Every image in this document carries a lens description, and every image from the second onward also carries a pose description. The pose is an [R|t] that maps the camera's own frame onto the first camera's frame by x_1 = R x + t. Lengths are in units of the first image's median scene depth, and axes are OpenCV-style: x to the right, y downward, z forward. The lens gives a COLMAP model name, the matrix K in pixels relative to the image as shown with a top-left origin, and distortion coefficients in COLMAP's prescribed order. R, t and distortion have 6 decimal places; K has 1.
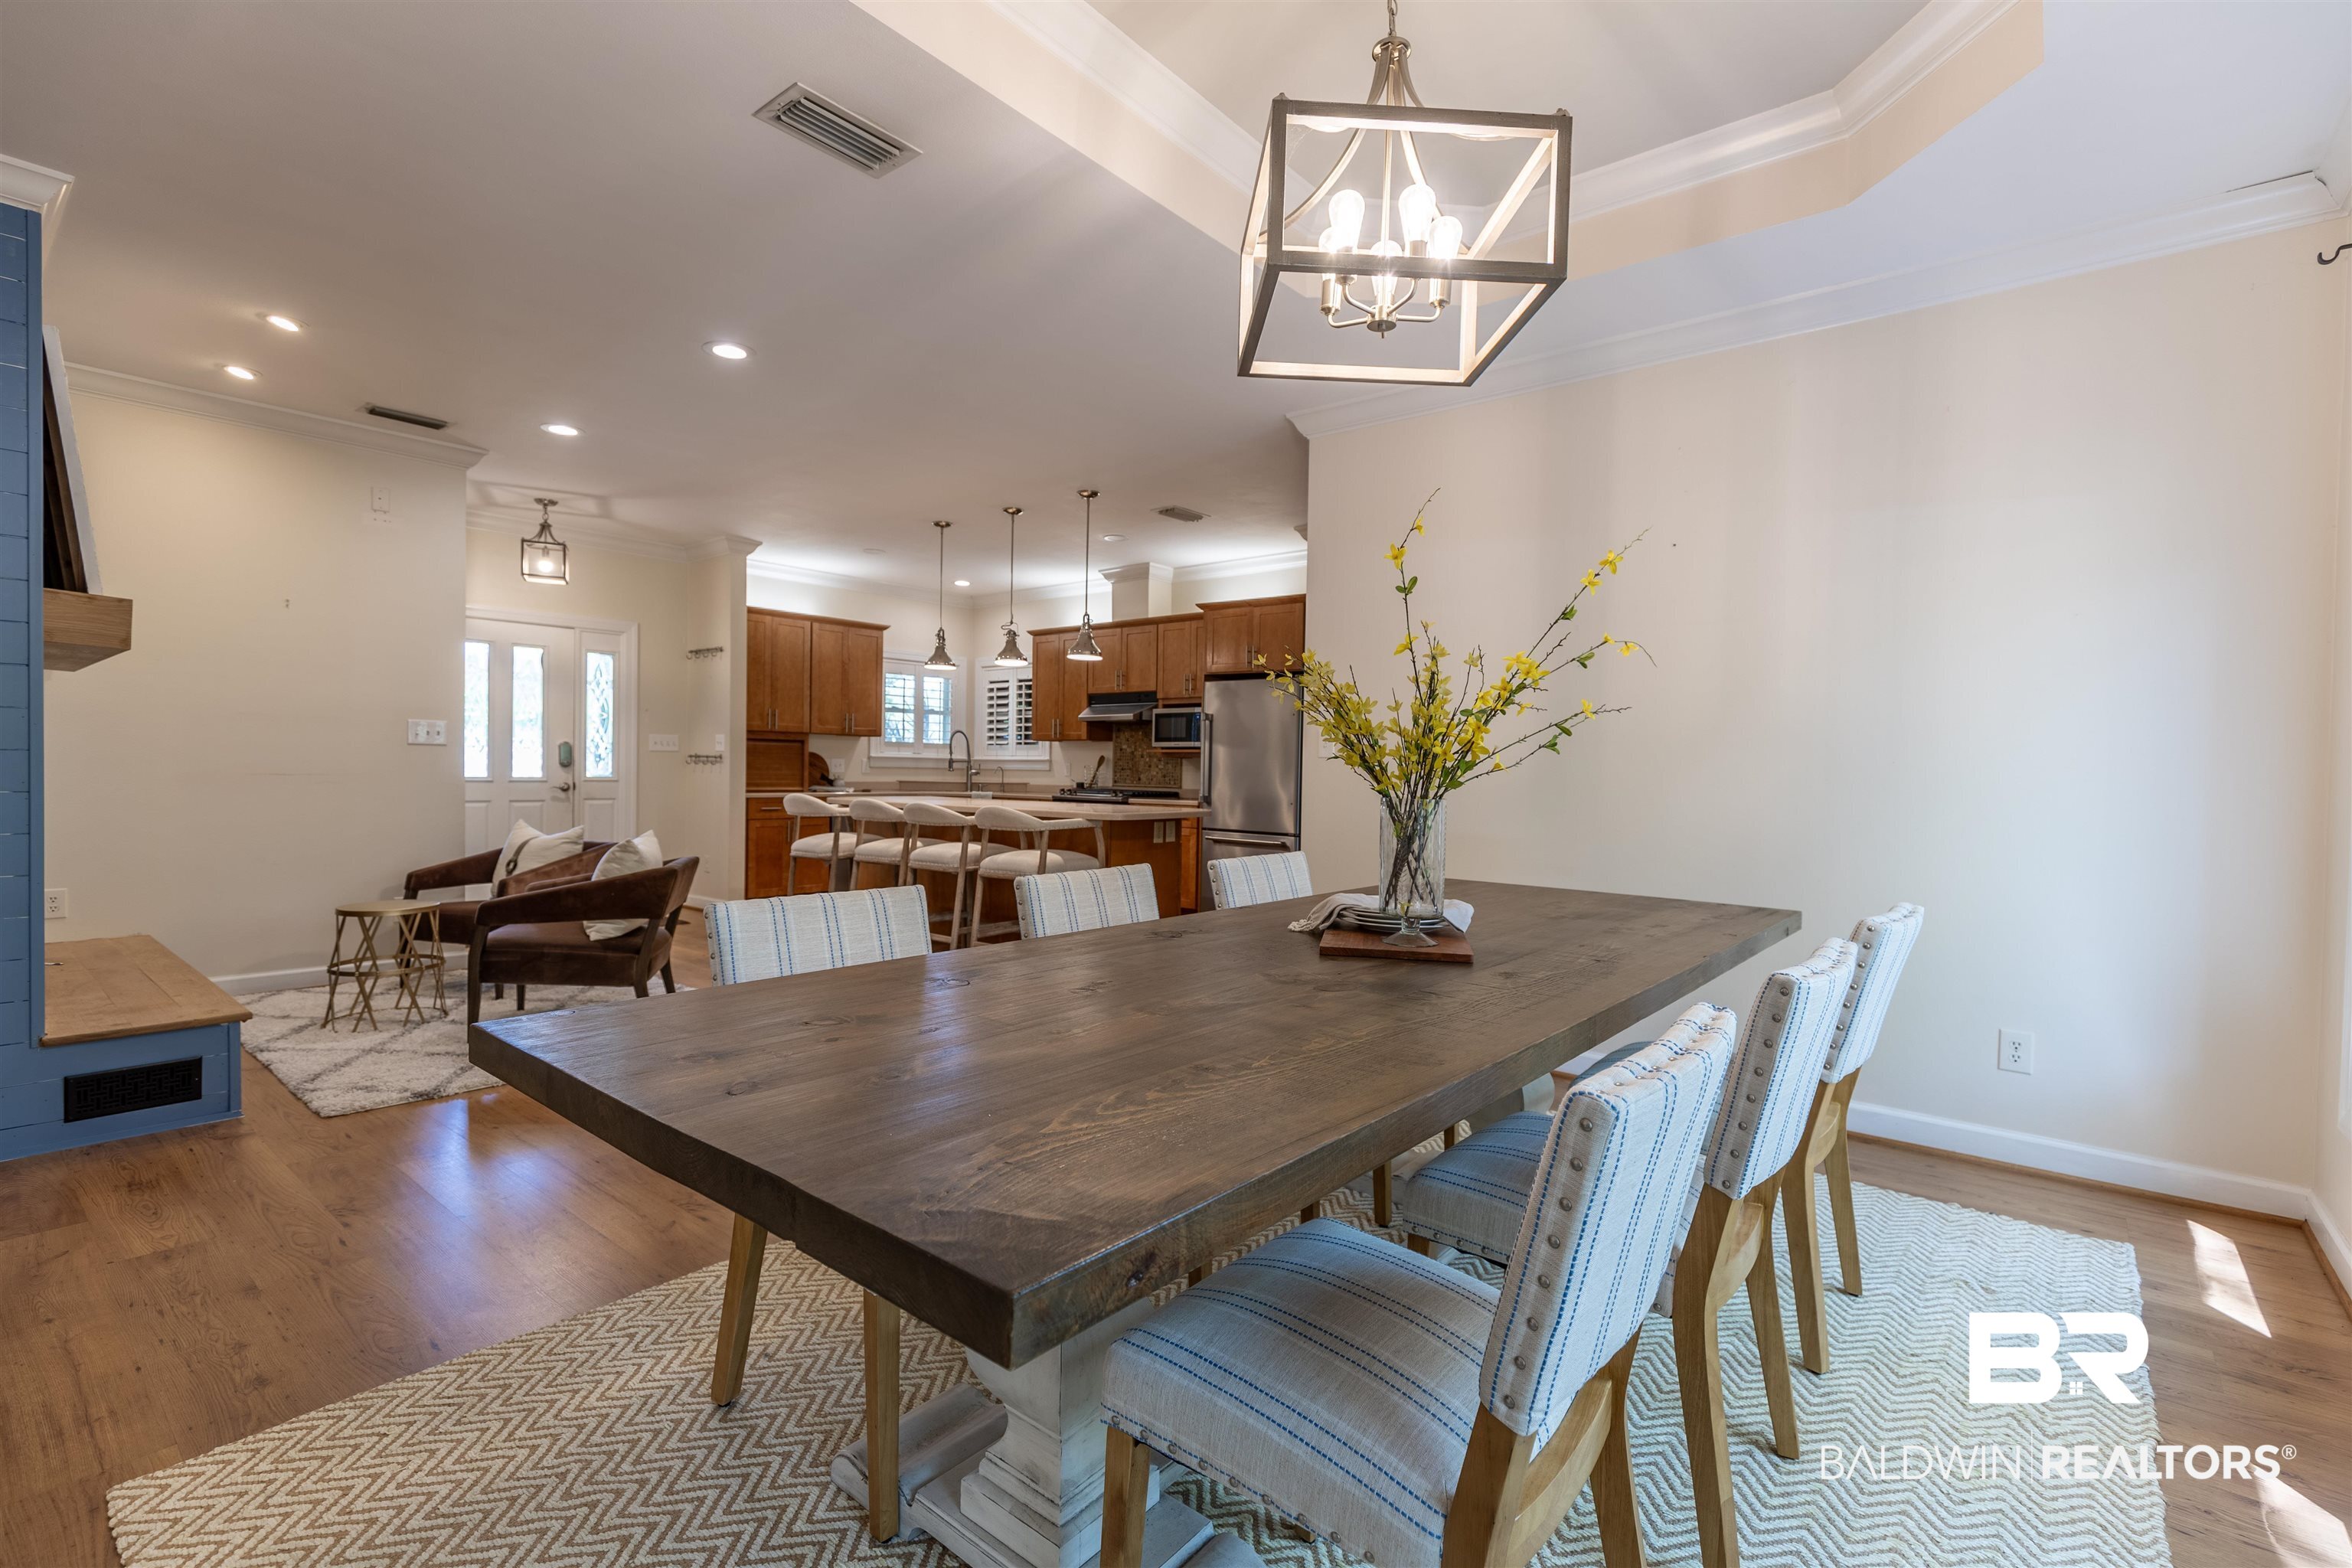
lens RADIAL K [[1061.2, 0, 1179.3], [0, 1061.2, 780.5], [0, 0, 1]] dist [0.003122, 0.000208]
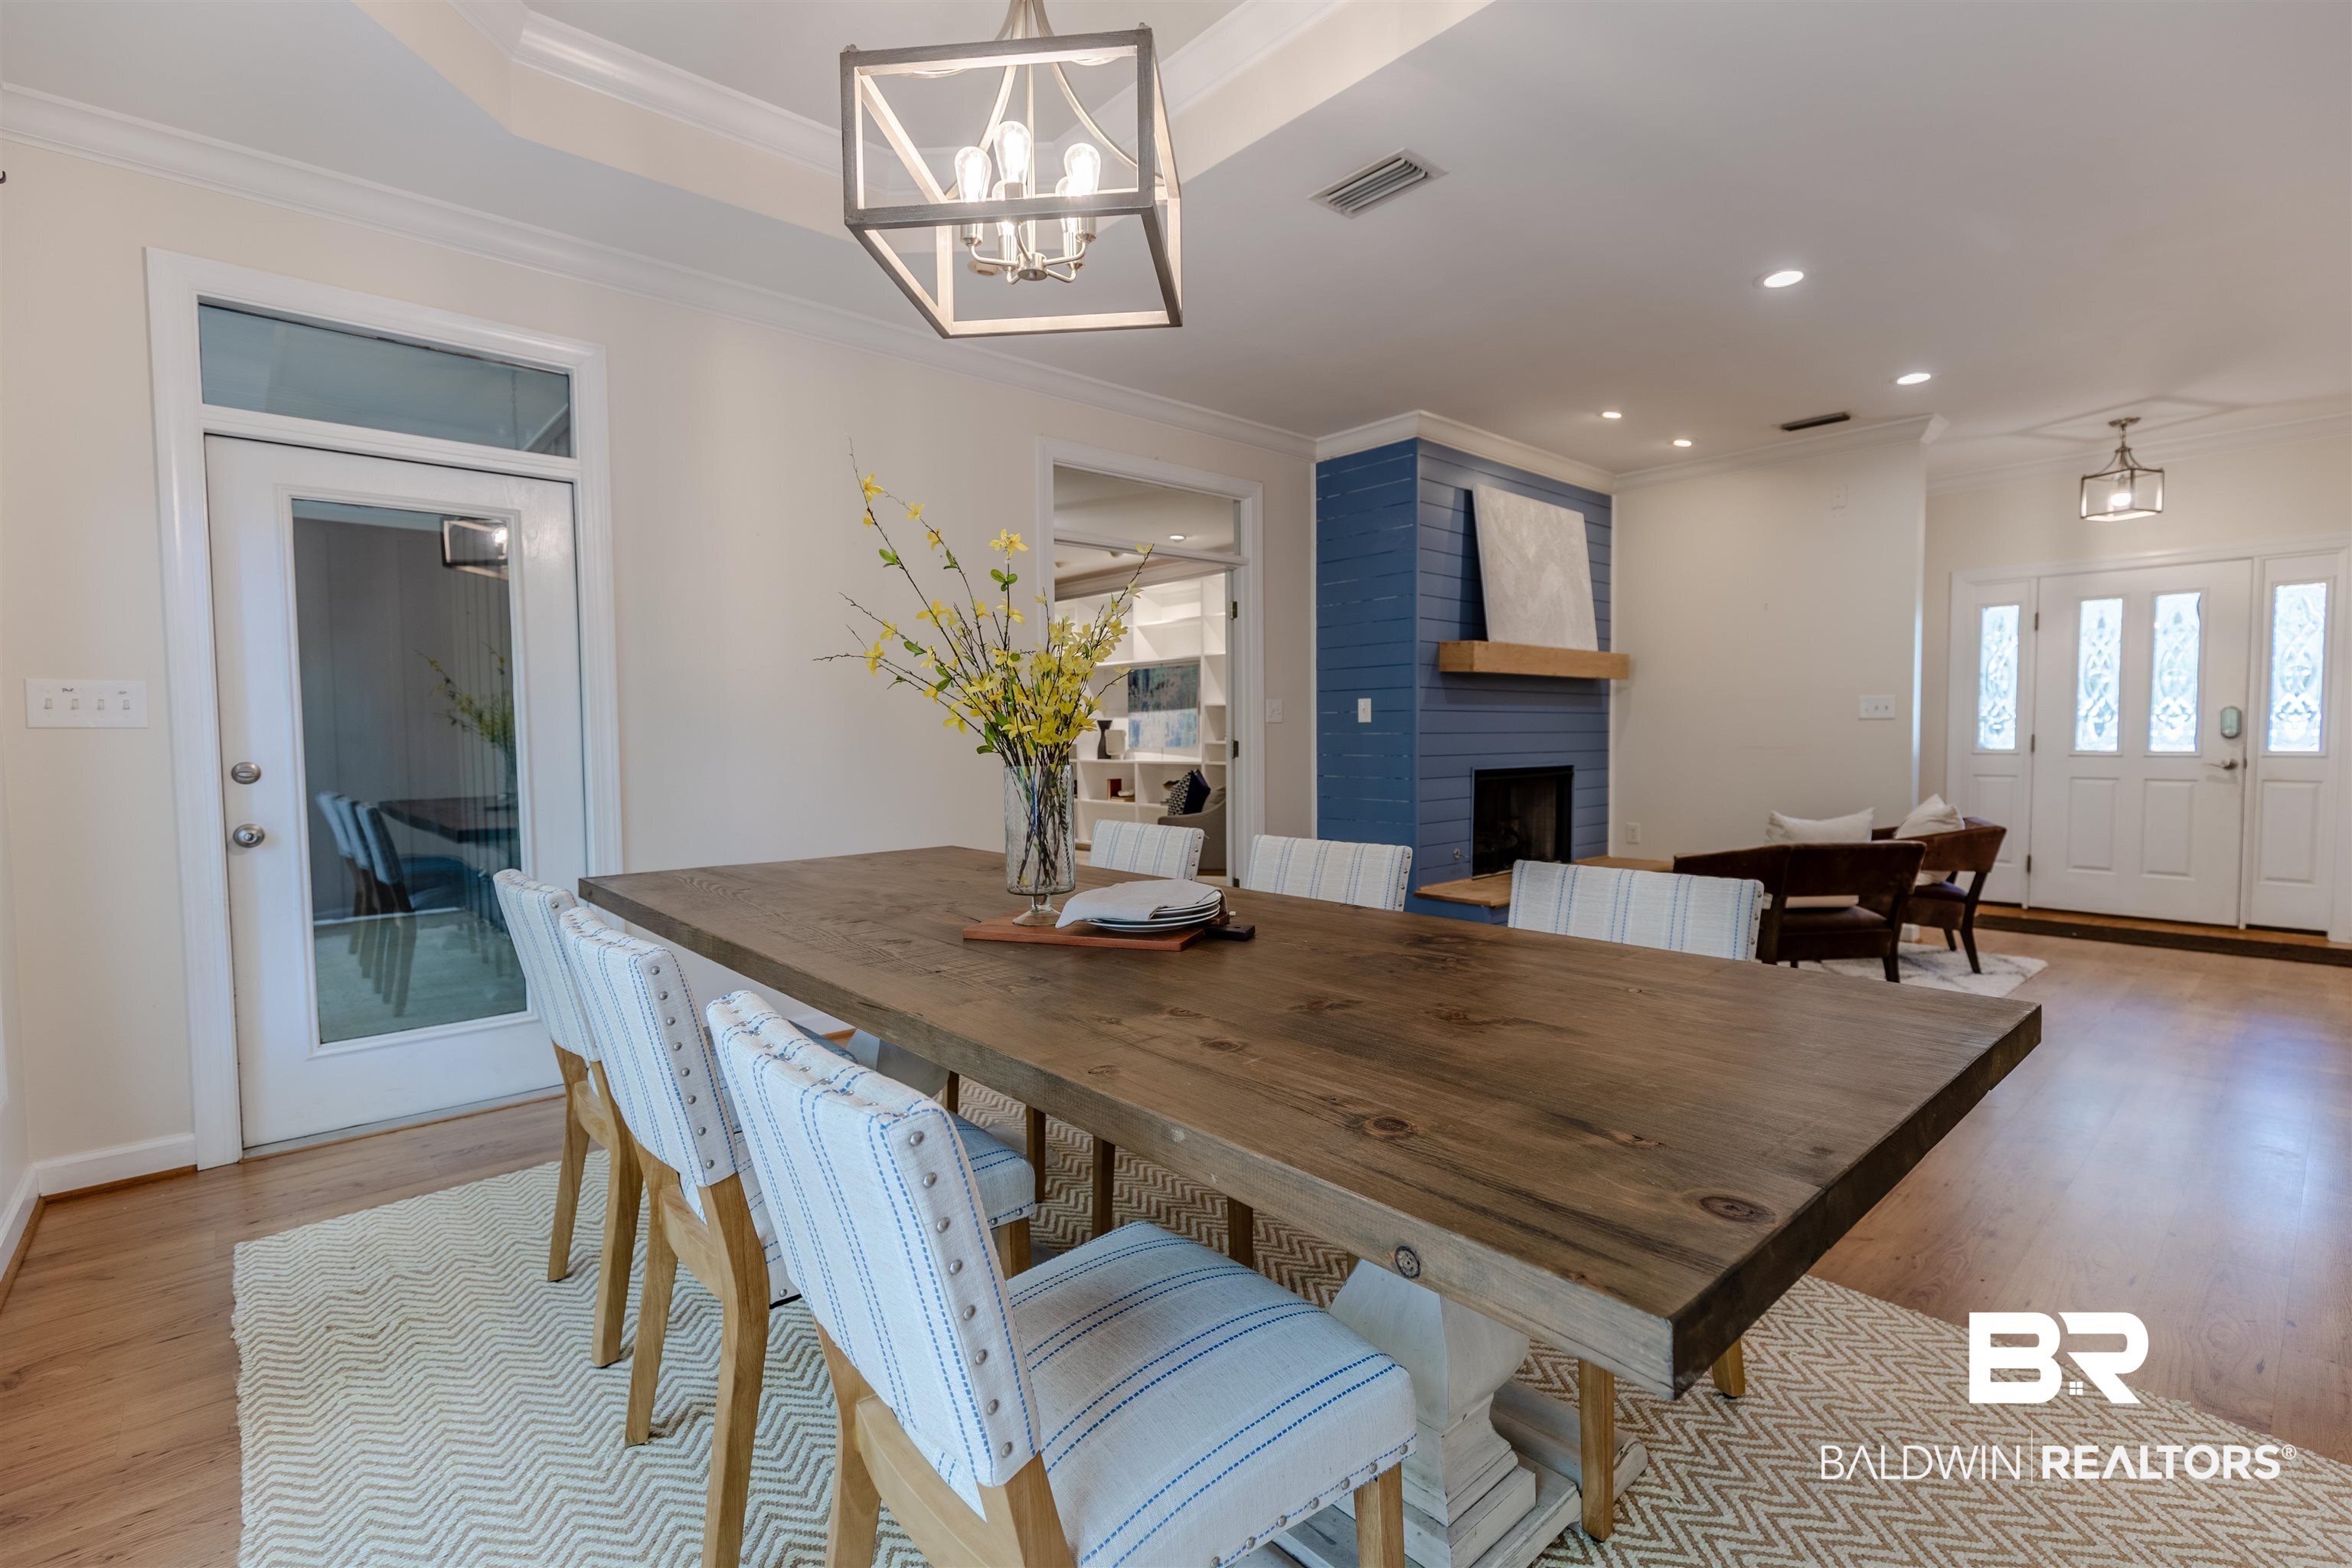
lens RADIAL K [[1050.7, 0, 1176.0], [0, 1050.7, 784.0], [0, 0, 1]] dist [0.001527, -0.000062]
pose [[-0.163281, 0.032342, -0.986049, 0.298260], [-0.004029, 0.999432, 0.033448, -0.002188], [0.986571, 0.009434, -0.163058, 0.346851]]
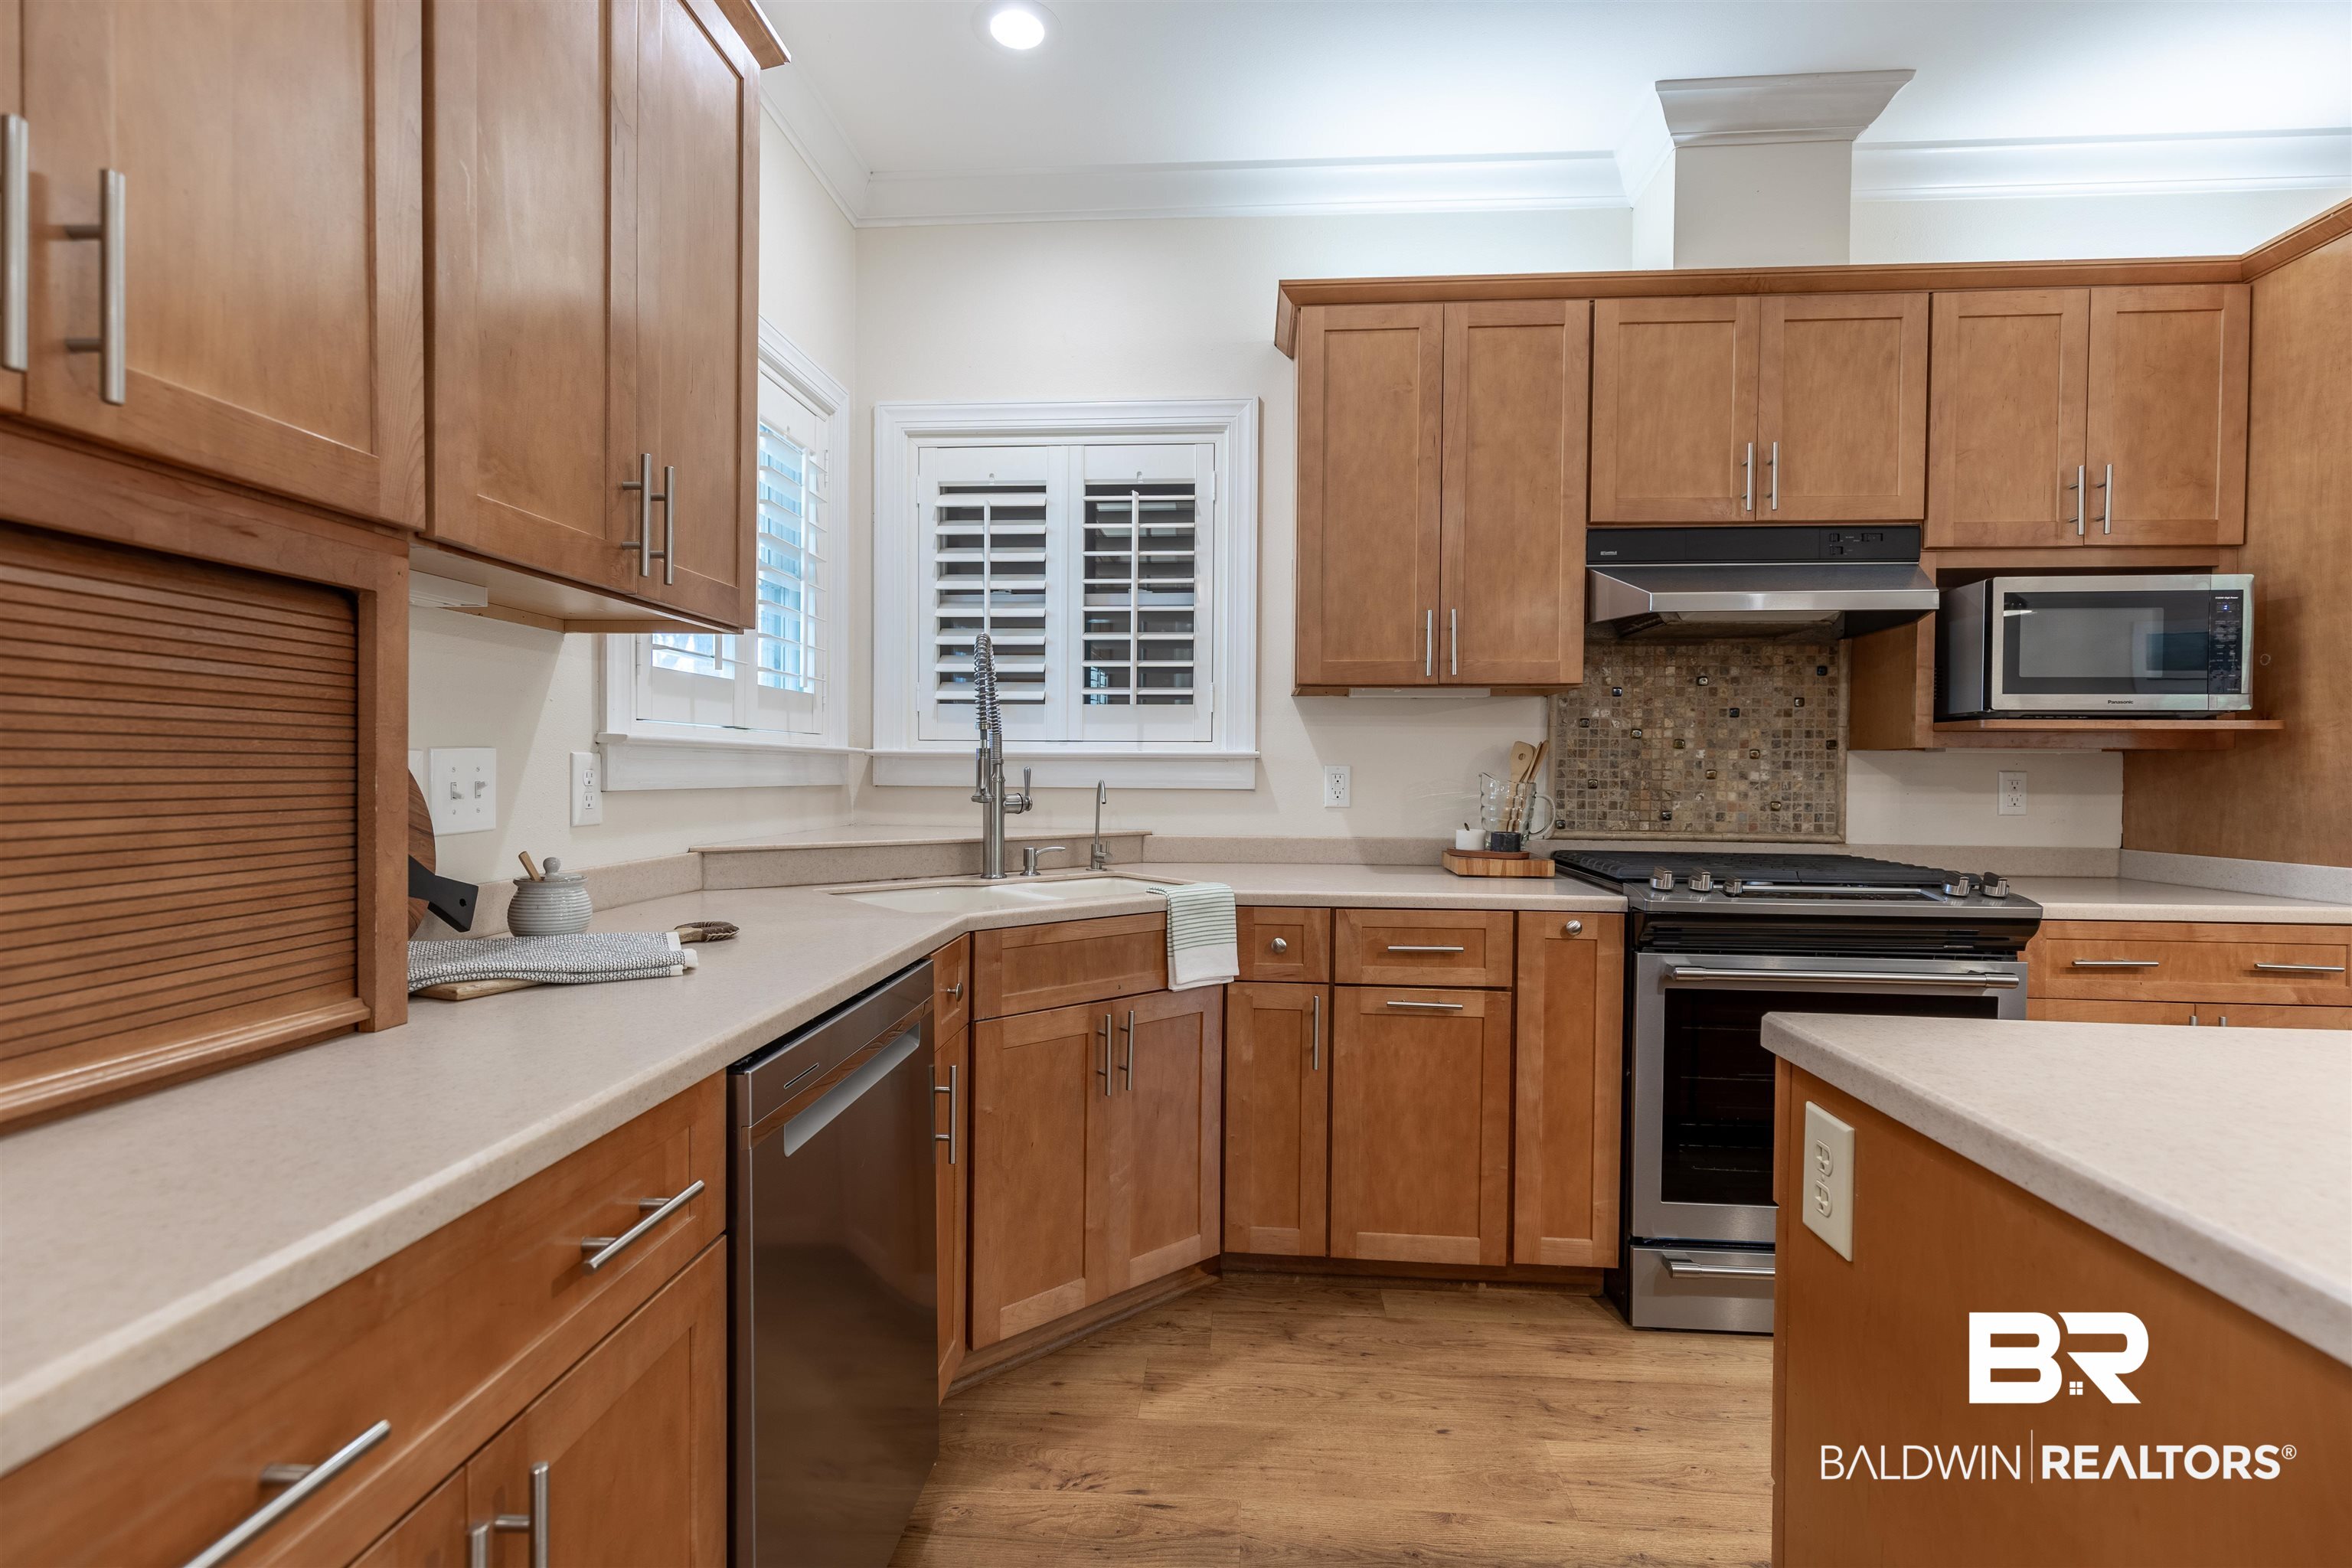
lens RADIAL K [[1061.2, 0, 1179.3], [0, 1061.2, 780.5], [0, 0, 1]] dist [0.003122, 0.000208]
pose [[0.813438, -0.012484, 0.581518, -0.383955], [0.009734, 0.999922, 0.007850, -0.017926], [-0.581571, -0.000725, 0.813495, 0.933238]]
